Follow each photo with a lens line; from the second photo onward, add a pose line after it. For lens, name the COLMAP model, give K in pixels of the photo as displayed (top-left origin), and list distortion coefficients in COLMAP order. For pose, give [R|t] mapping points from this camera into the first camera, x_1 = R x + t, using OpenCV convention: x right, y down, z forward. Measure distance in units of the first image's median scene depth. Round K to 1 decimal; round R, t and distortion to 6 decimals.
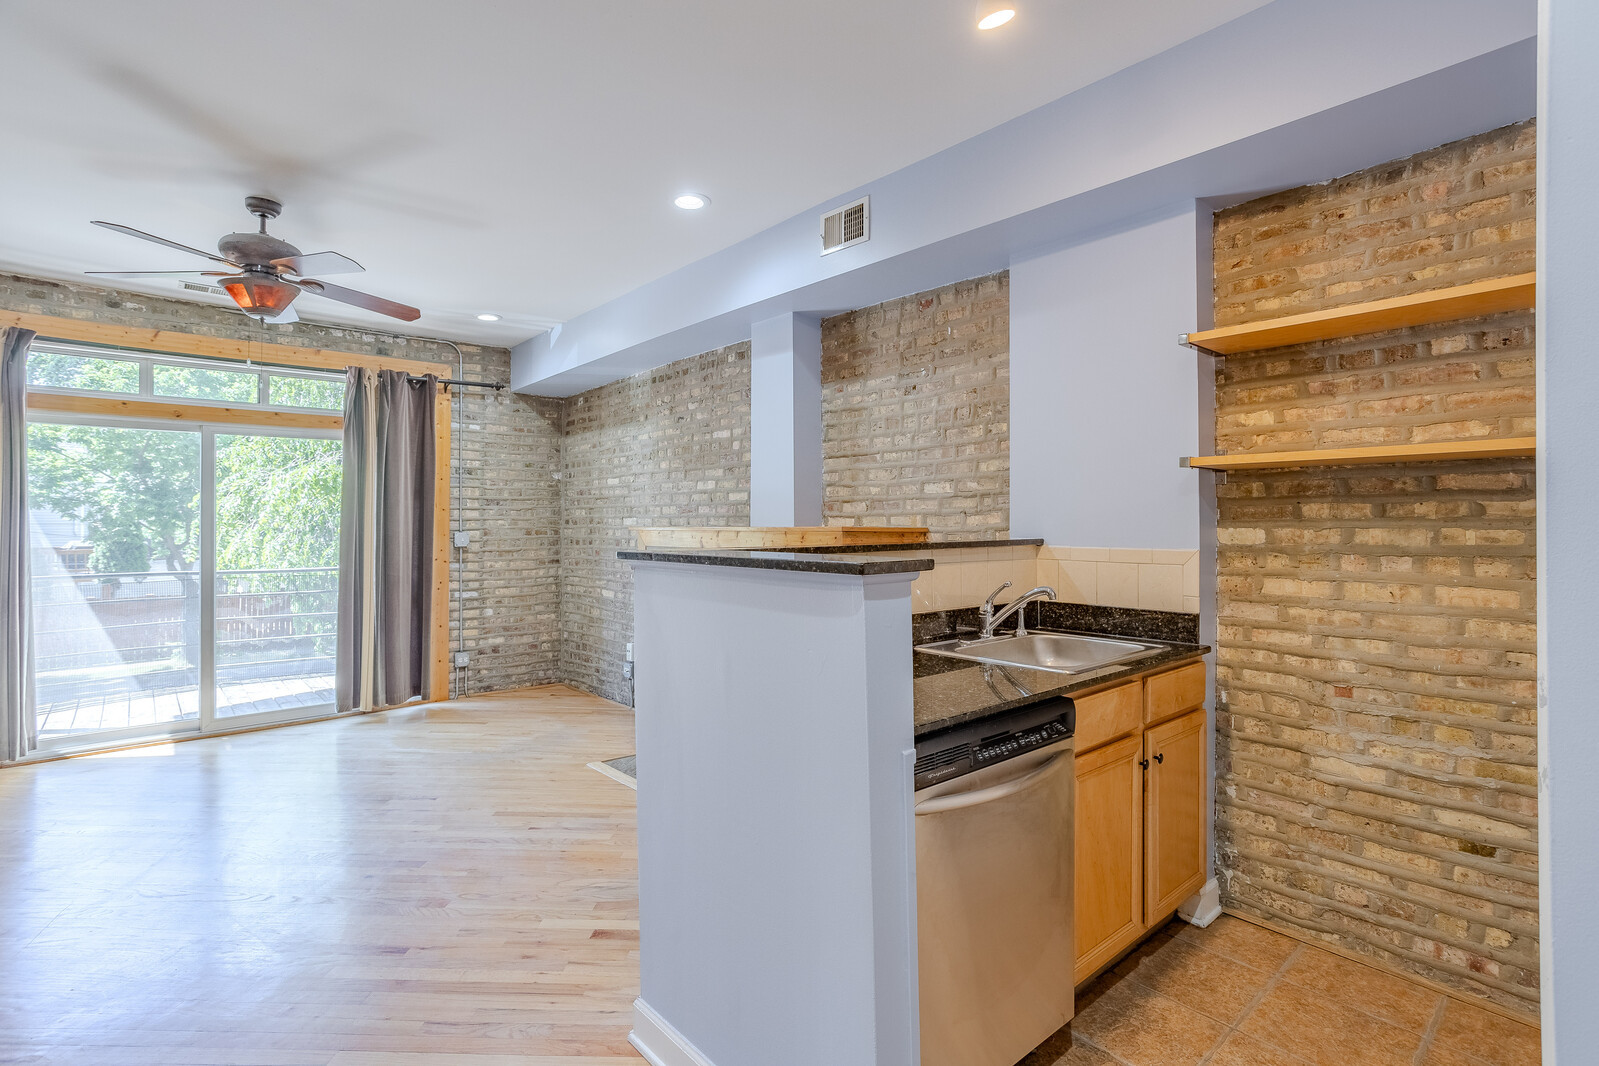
lens RADIAL K [[793.8, 0, 799.0], [0, 793.8, 510.2], [0, 0, 1]] dist [-0.037715, 0.024249]
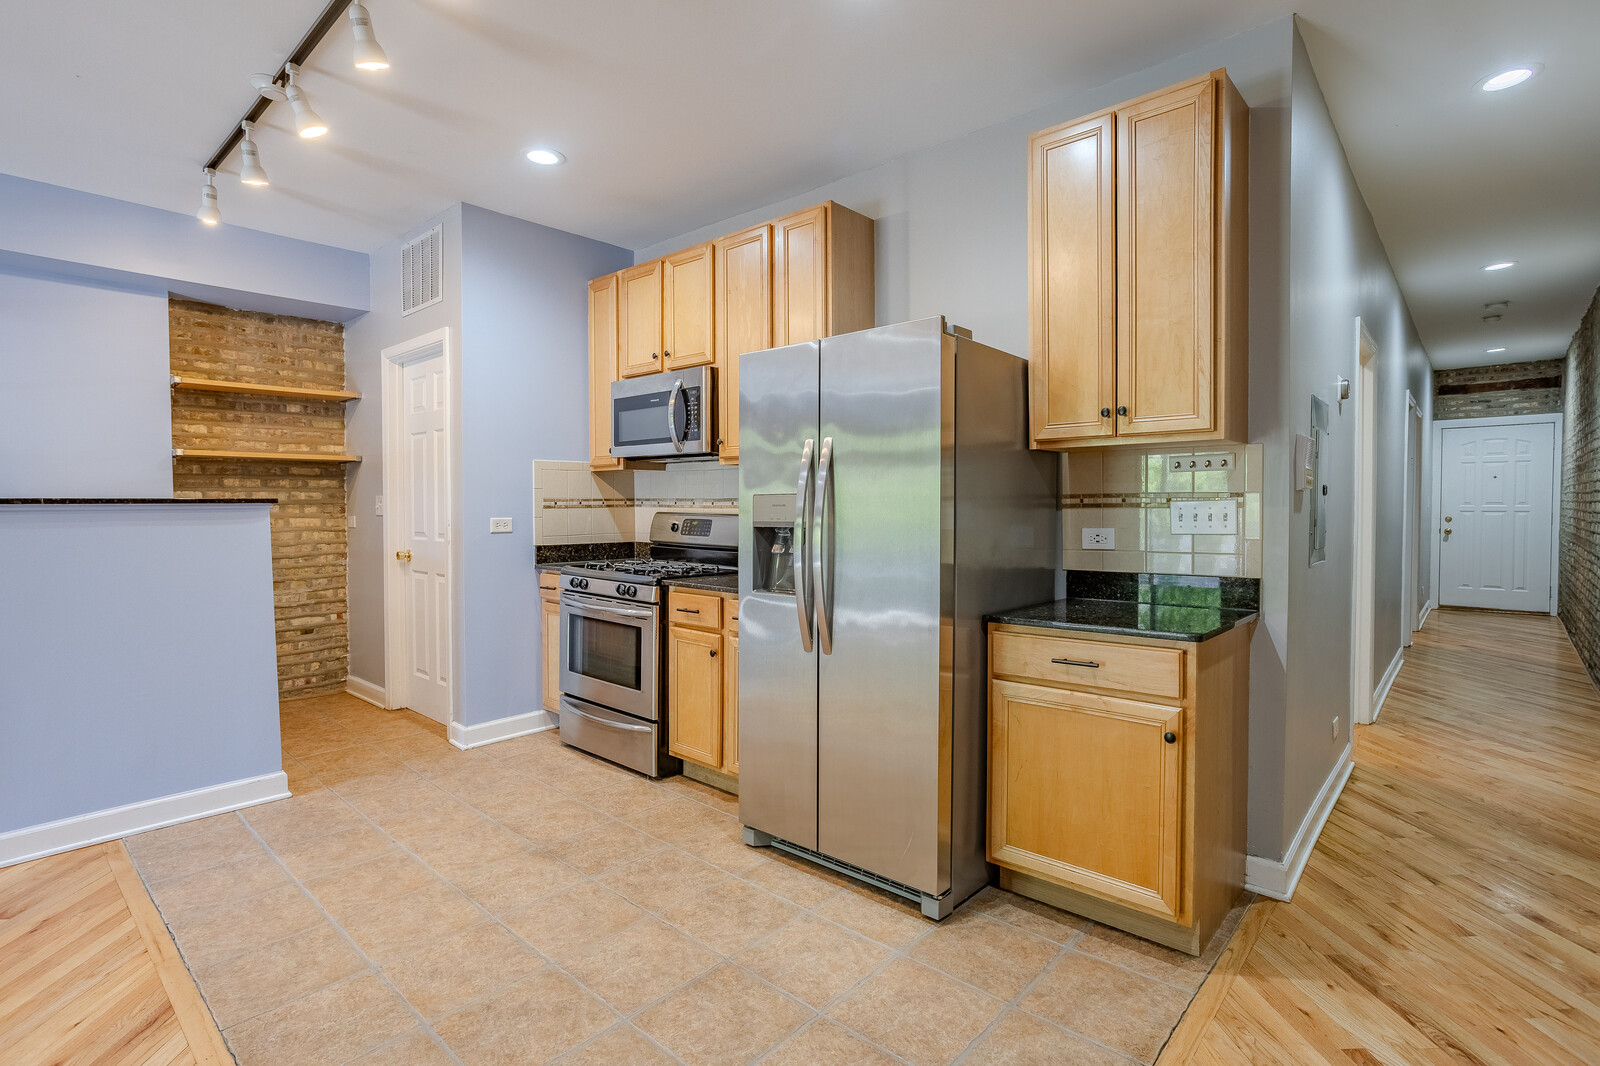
lens RADIAL K [[794.3, 0, 772.8], [0, 794.3, 519.4], [0, 0, 1]] dist [-0.037715, 0.024249]
pose [[-0.094064, -0.020989, 0.995345, -0.856909], [-0.013567, 0.999712, 0.019799, 0.022231], [-0.995474, -0.011641, -0.094322, -0.082053]]
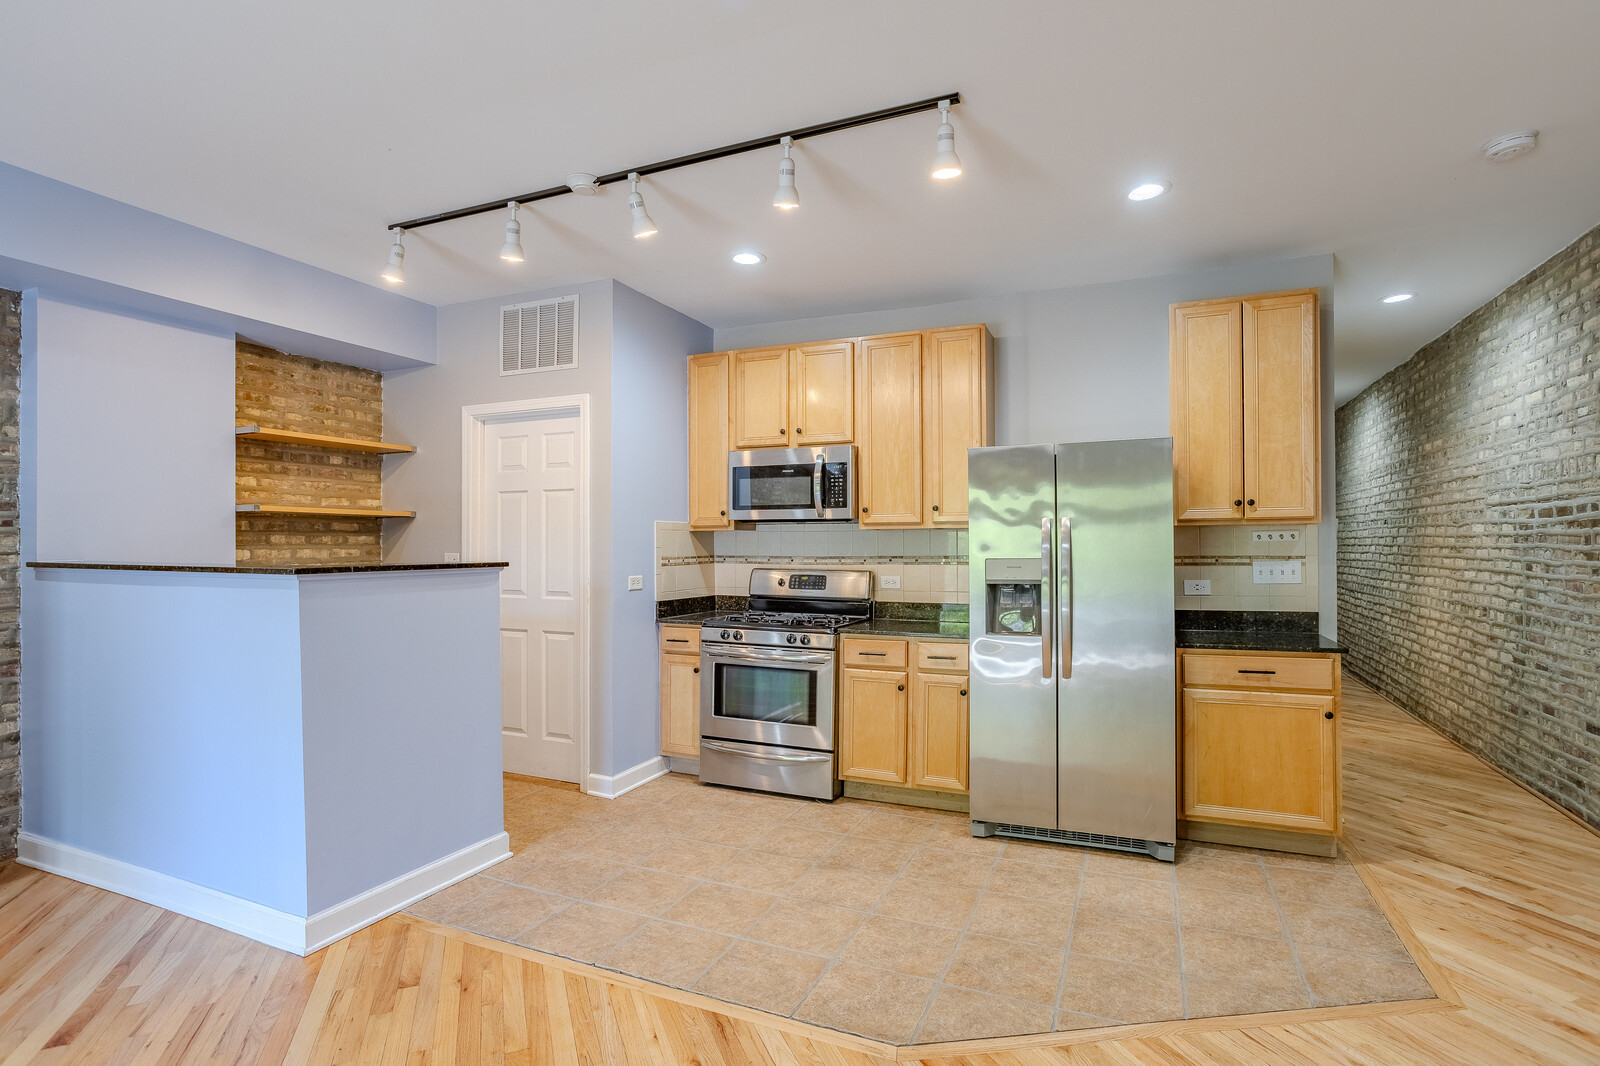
lens RADIAL K [[794.3, 0, 774.7], [0, 794.3, 538.4], [0, 0, 1]] dist [-0.037715, 0.024249]
pose [[-0.411106, 0.011119, 0.911520, -0.873420], [-0.011059, 0.999791, -0.017183, 0.009839], [-0.911521, -0.017144, -0.410897, 0.454921]]
